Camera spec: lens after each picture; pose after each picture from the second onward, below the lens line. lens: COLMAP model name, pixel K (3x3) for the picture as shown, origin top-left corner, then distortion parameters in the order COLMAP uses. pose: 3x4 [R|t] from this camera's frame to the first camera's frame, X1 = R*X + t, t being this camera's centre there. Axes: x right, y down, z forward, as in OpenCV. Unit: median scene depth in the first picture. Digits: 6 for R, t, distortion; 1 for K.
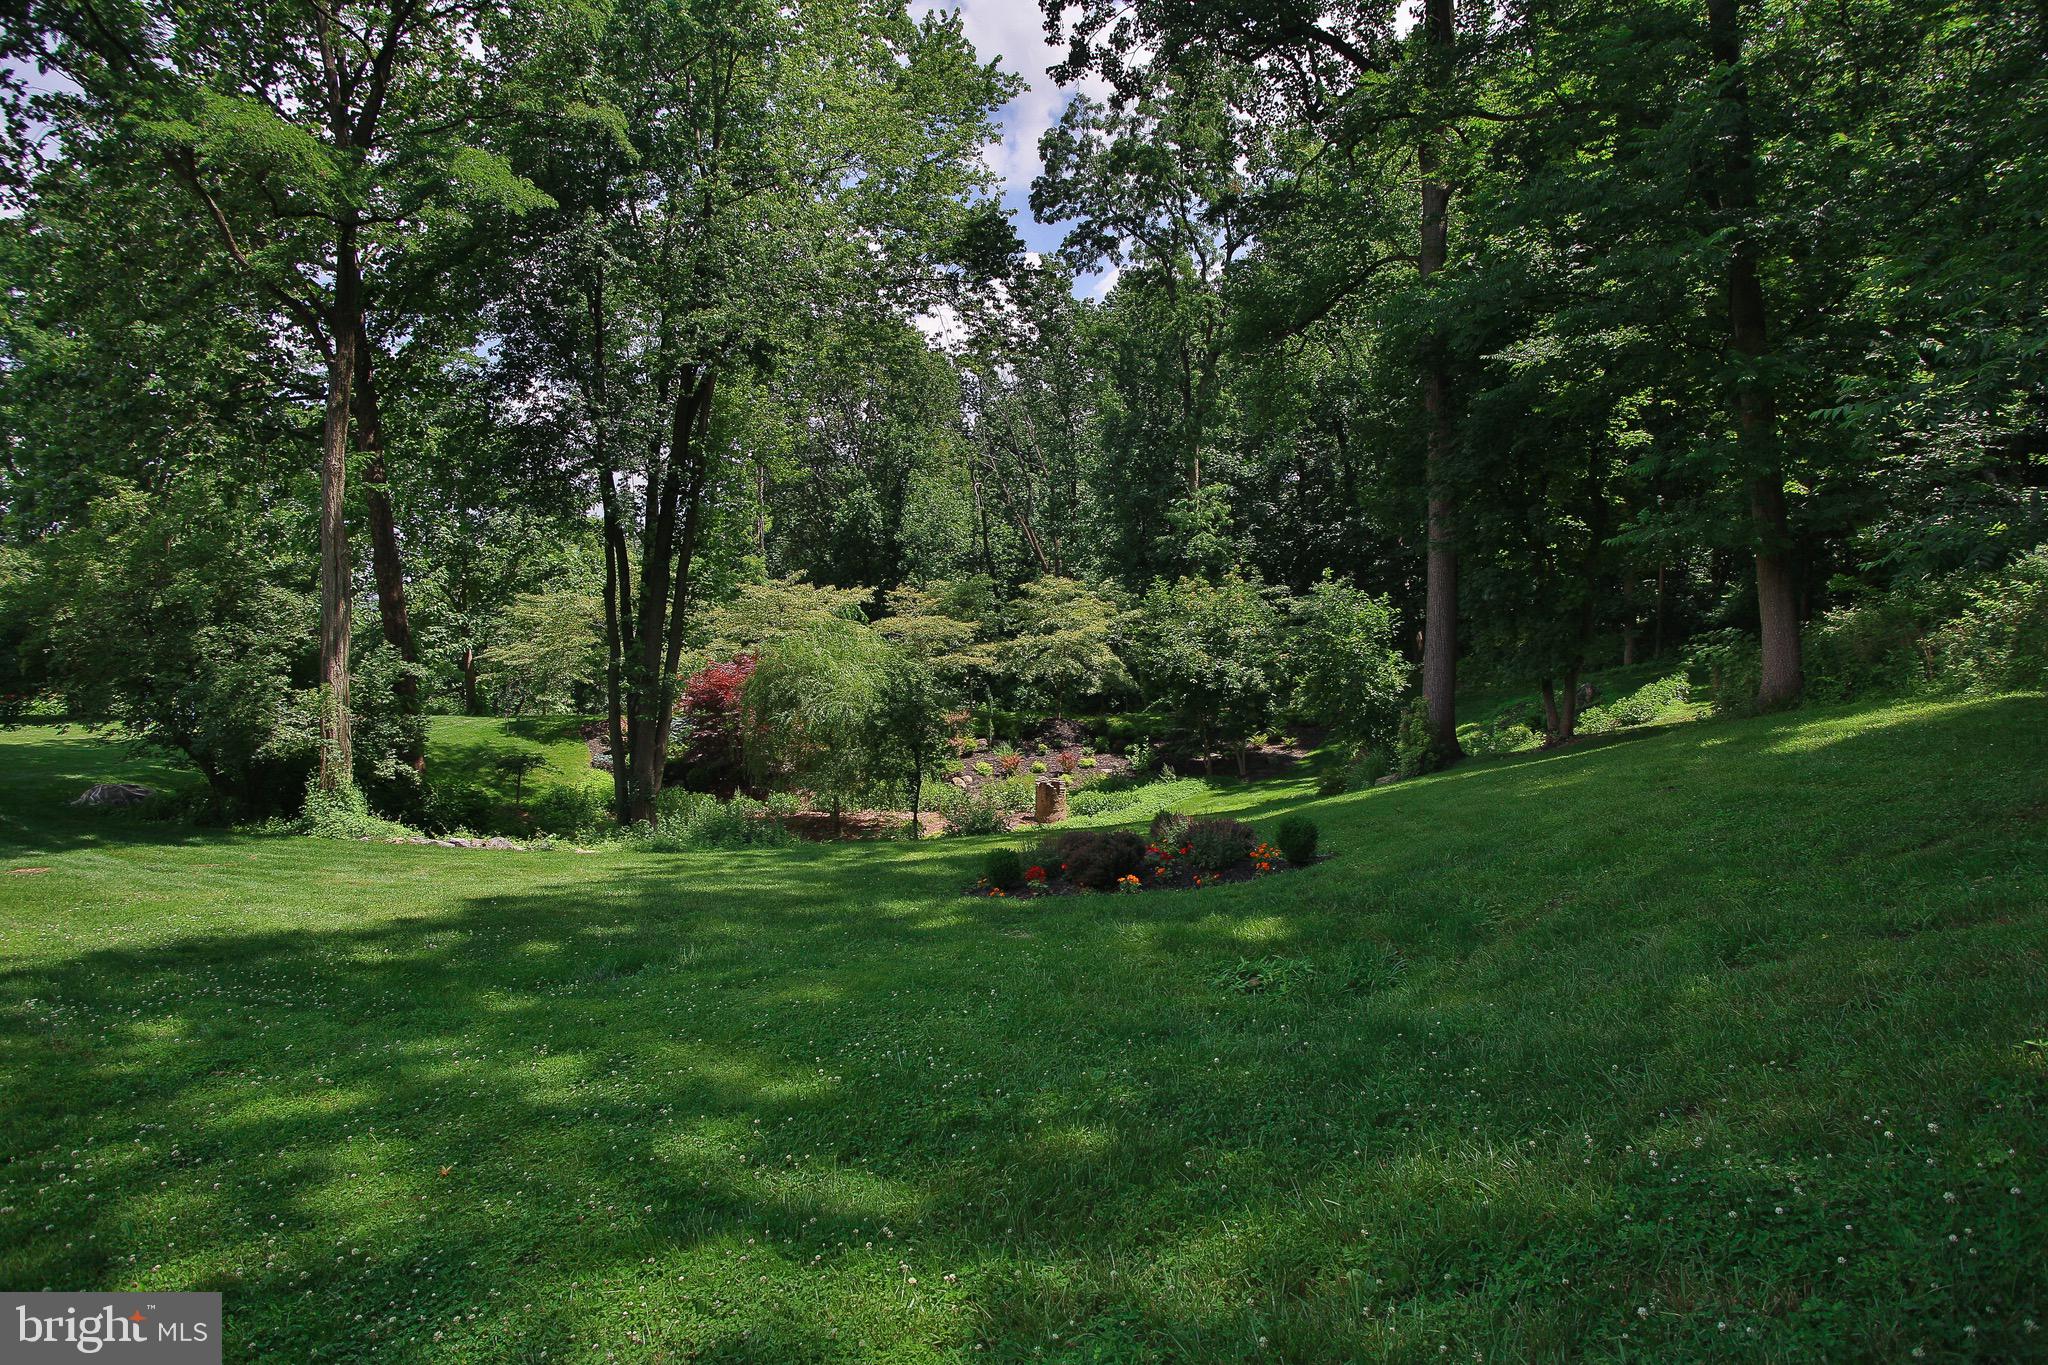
lens RADIAL K [[1157.0, 0, 1022.4], [0, 1157.0, 660.7], [0, 0, 1]] dist [-0.131265, 0.074672]
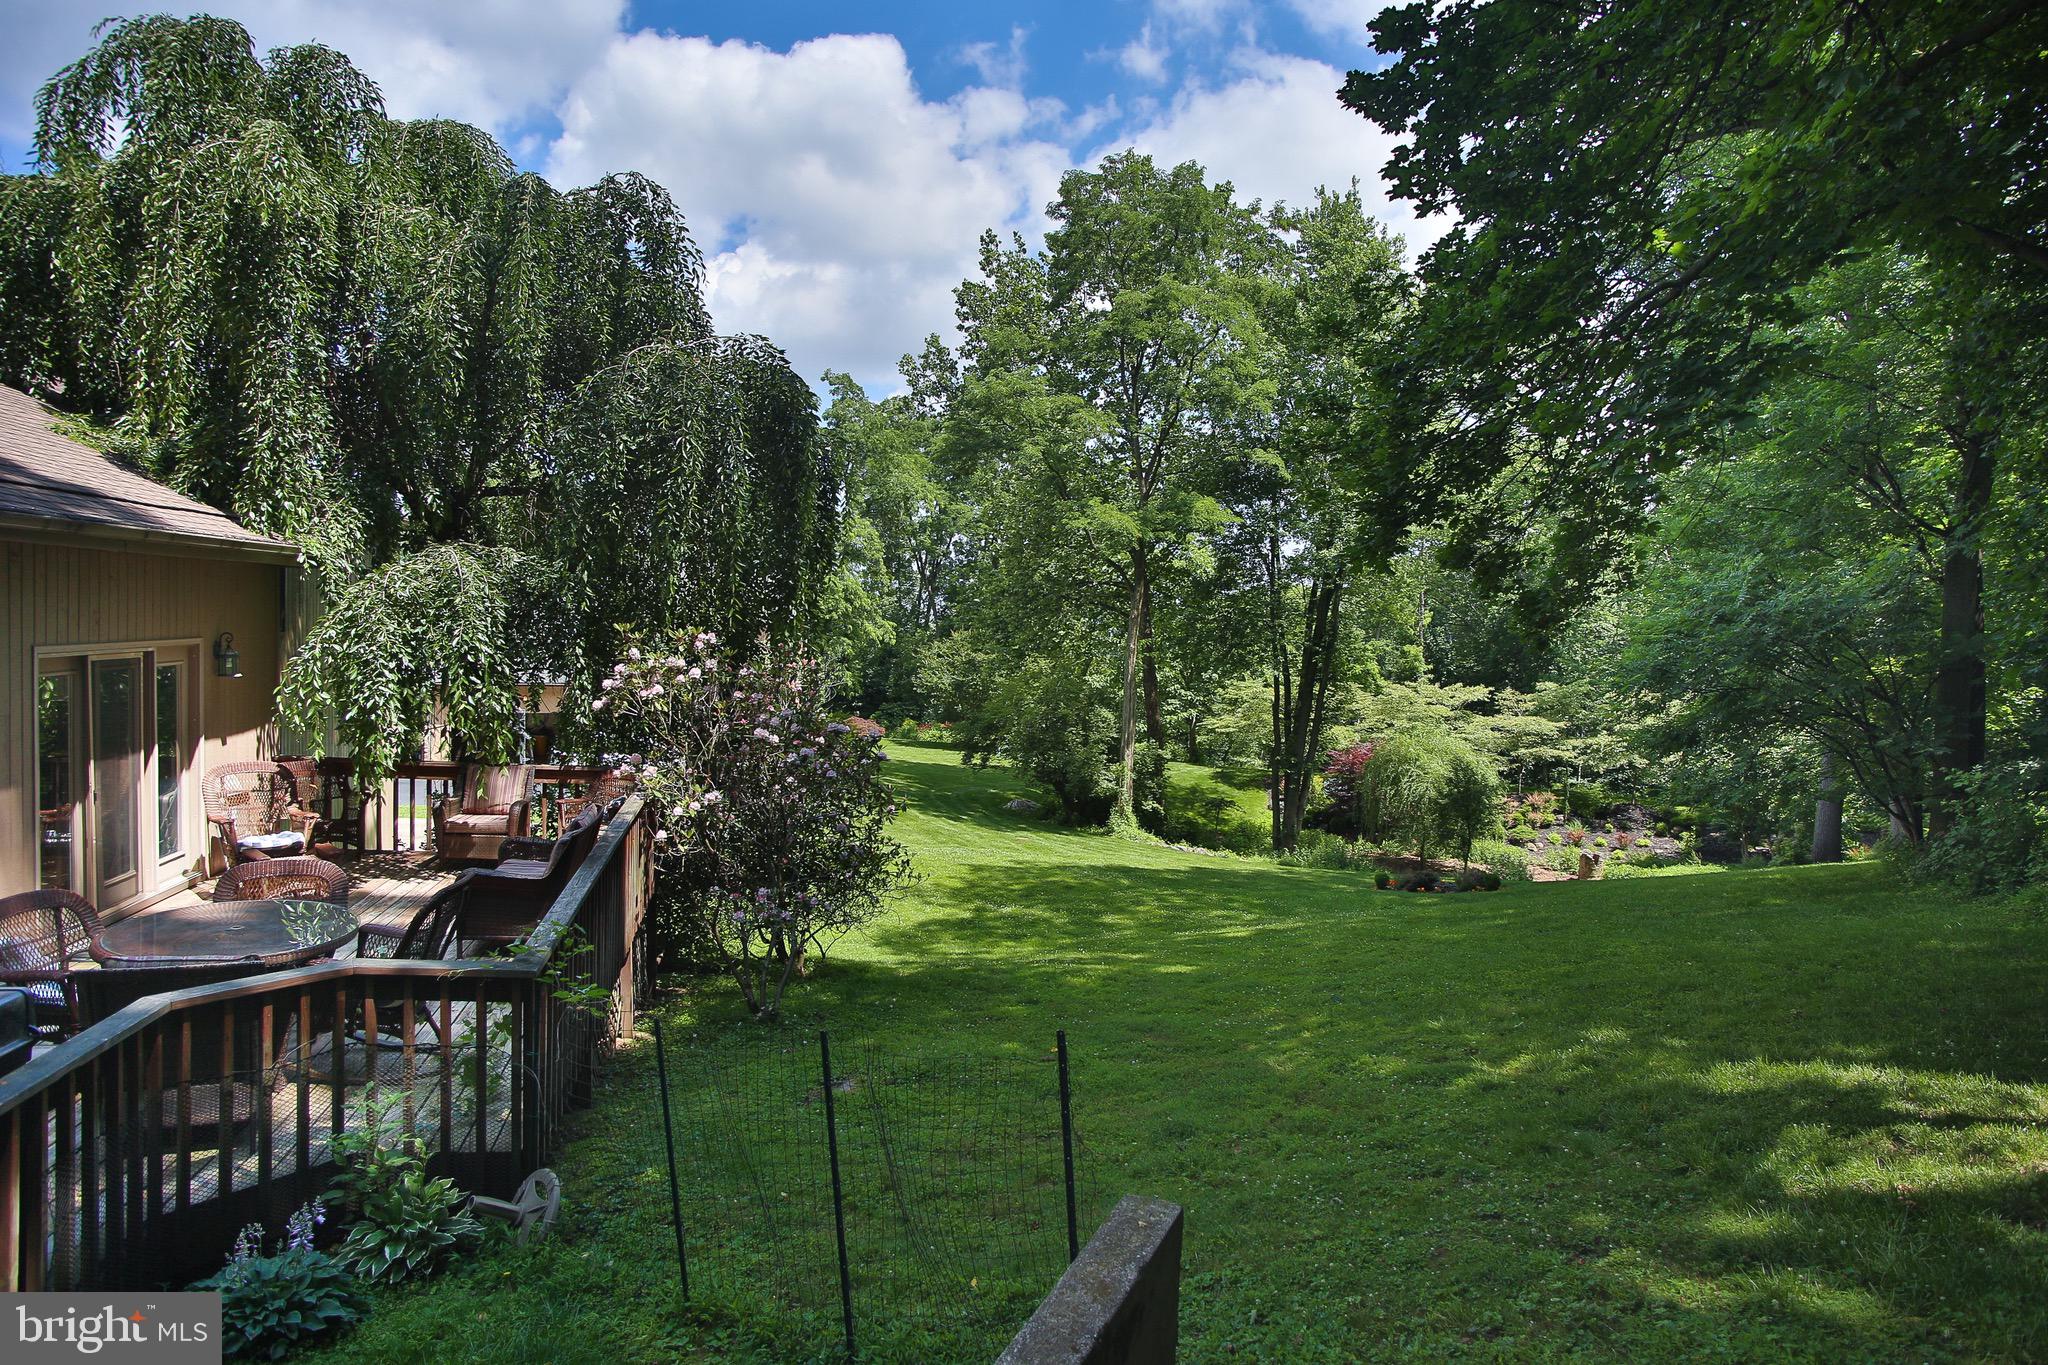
lens RADIAL K [[1157.0, 0, 1022.4], [0, 1157.0, 660.7], [0, 0, 1]] dist [-0.131265, 0.074672]
pose [[0.821068, 0.033738, -0.569833, 0.212098], [-0.051480, 0.998561, -0.015055, -0.063215], [0.568505, 0.041696, 0.821623, -0.432889]]
